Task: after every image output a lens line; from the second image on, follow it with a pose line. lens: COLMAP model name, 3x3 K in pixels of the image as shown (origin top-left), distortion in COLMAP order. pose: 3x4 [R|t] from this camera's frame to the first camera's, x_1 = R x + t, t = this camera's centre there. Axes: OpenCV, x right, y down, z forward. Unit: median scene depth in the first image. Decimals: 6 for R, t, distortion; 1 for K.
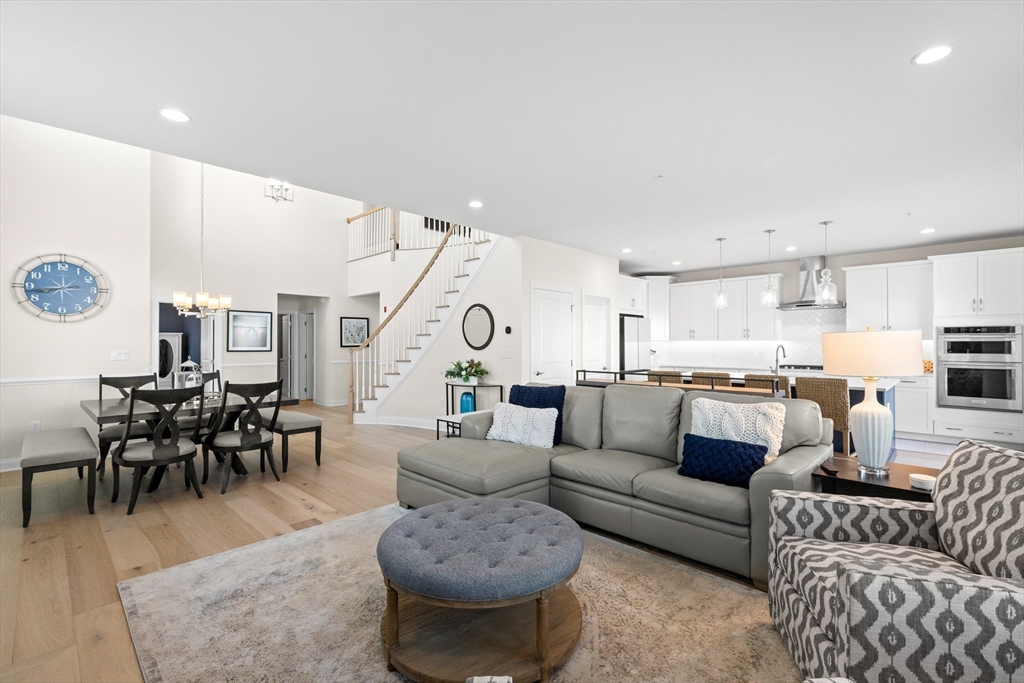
lens RADIAL K [[463.7, 0, 516.6], [0, 463.7, 340.5], [0, 0, 1]] dist [0.008124, -0.000561]
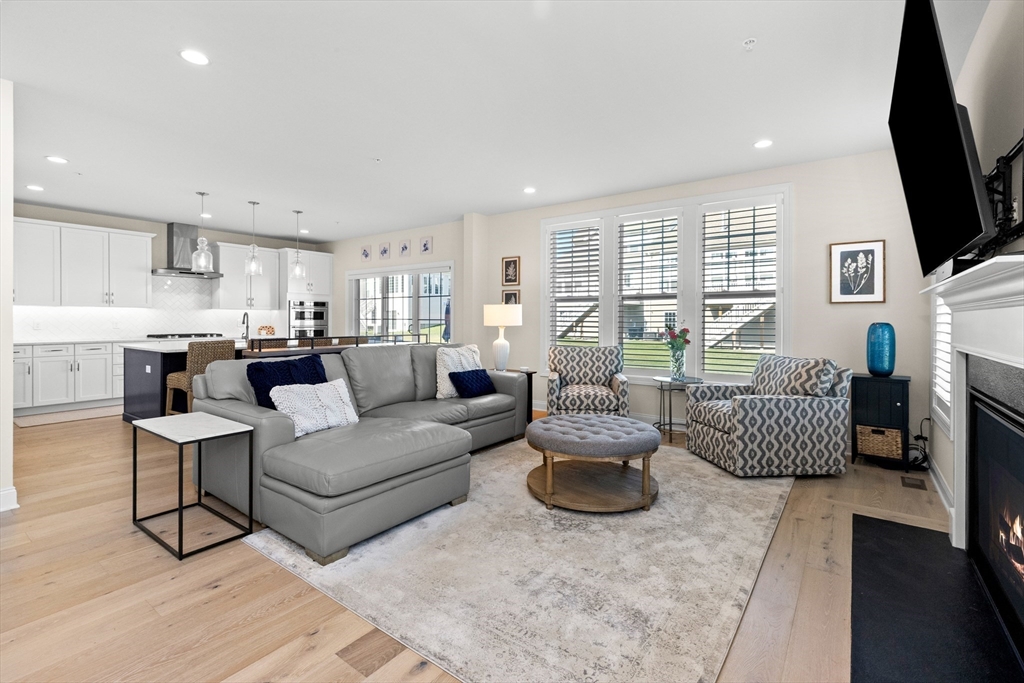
lens RADIAL K [[463.7, 0, 515.6], [0, 463.7, 321.3], [0, 0, 1]] dist [0.008124, -0.000561]
pose [[-0.129932, -0.004849, 0.991511, -0.547837], [-0.009527, 0.999948, 0.003642, 0.020770], [-0.991477, -0.008973, -0.129971, 0.518896]]
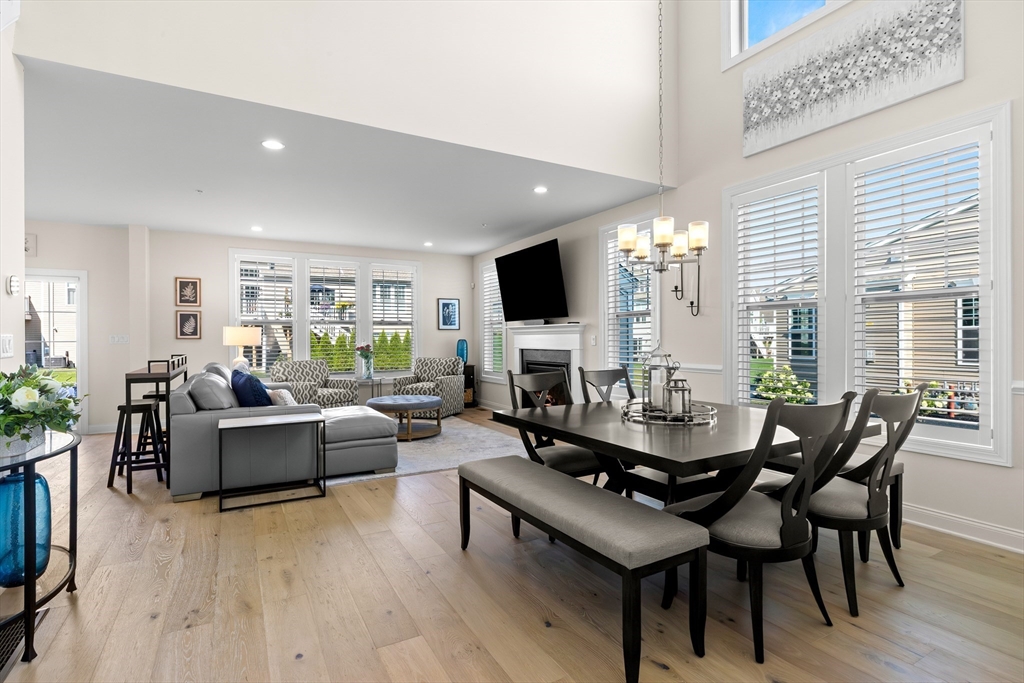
lens RADIAL K [[506.2, 0, 518.8], [0, 506.2, 339.8], [0, 0, 1]] dist [0.001330, -0.001460]
pose [[-0.957606, 0.004823, 0.288042, -0.551888], [0.004230, 0.999987, -0.002682, 0.025973], [-0.288051, -0.001350, -0.957614, 1.285848]]
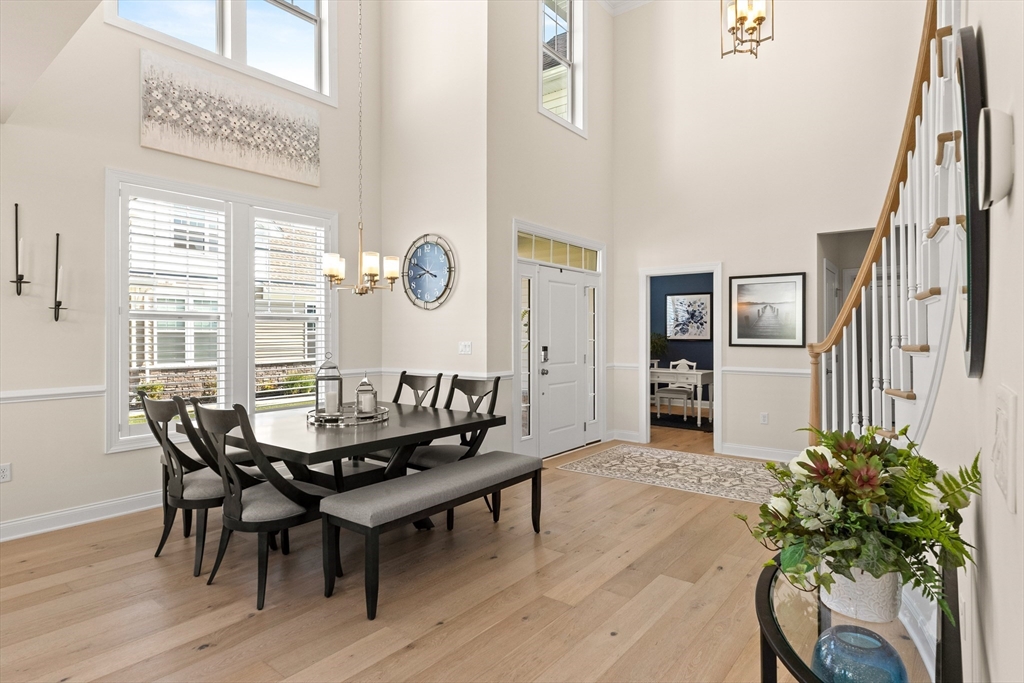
lens RADIAL K [[547.5, 0, 516.2], [0, 547.5, 333.0], [0, 0, 1]] dist [0.001268, -0.000075]
pose [[0.099267, -0.002511, -0.995058, 0.075775], [0.010104, 0.999948, -0.001515, 0.007073], [0.995010, -0.009904, 0.099287, 0.903097]]
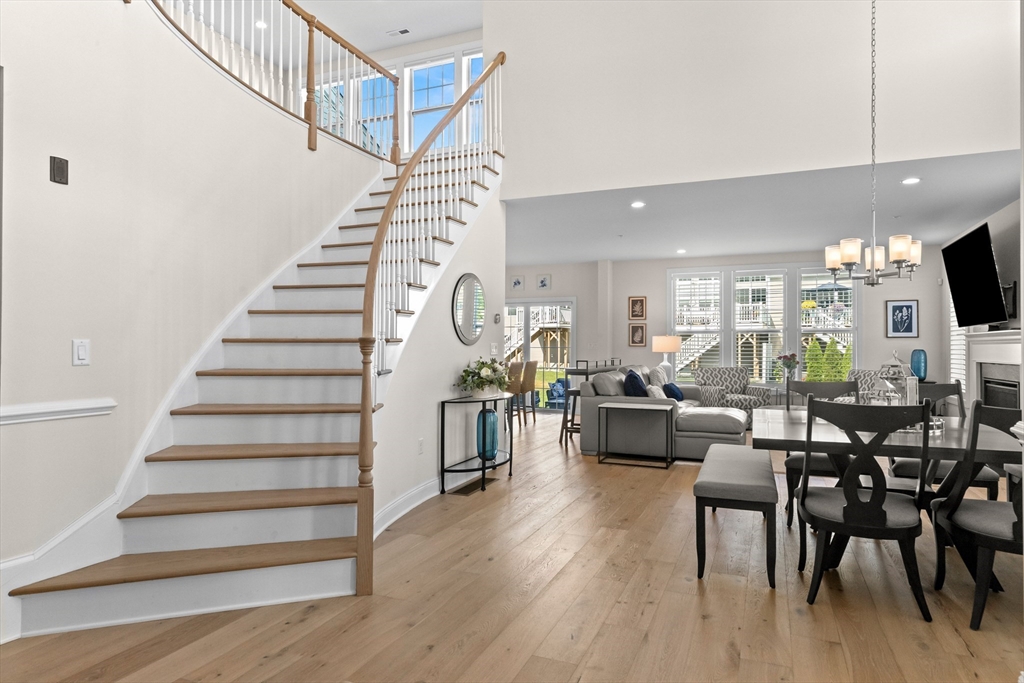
lens RADIAL K [[607.4, 0, 505.7], [0, 607.4, 338.2], [0, 0, 1]] dist [-0.001042, 0.002015]
pose [[-0.345207, 0.011579, 0.938455, -0.977133], [-0.010165, 0.999819, -0.016076, 0.026504], [-0.938471, -0.015089, -0.345027, 1.335021]]
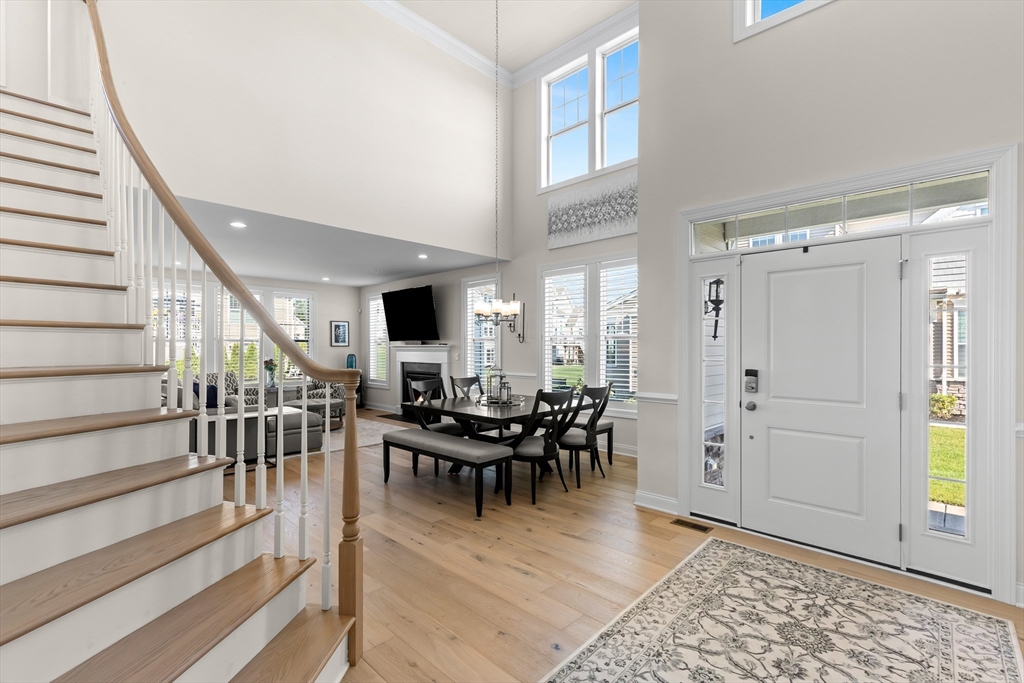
lens RADIAL K [[463.7, 0, 517.3], [0, 463.7, 347.3], [0, 0, 1]] dist [0.008124, -0.000561]
pose [[-0.999981, 0.001553, 0.006009, -0.584438], [0.001521, 0.999985, -0.005216, 0.004769], [-0.006017, -0.005207, -0.999968, 1.608808]]
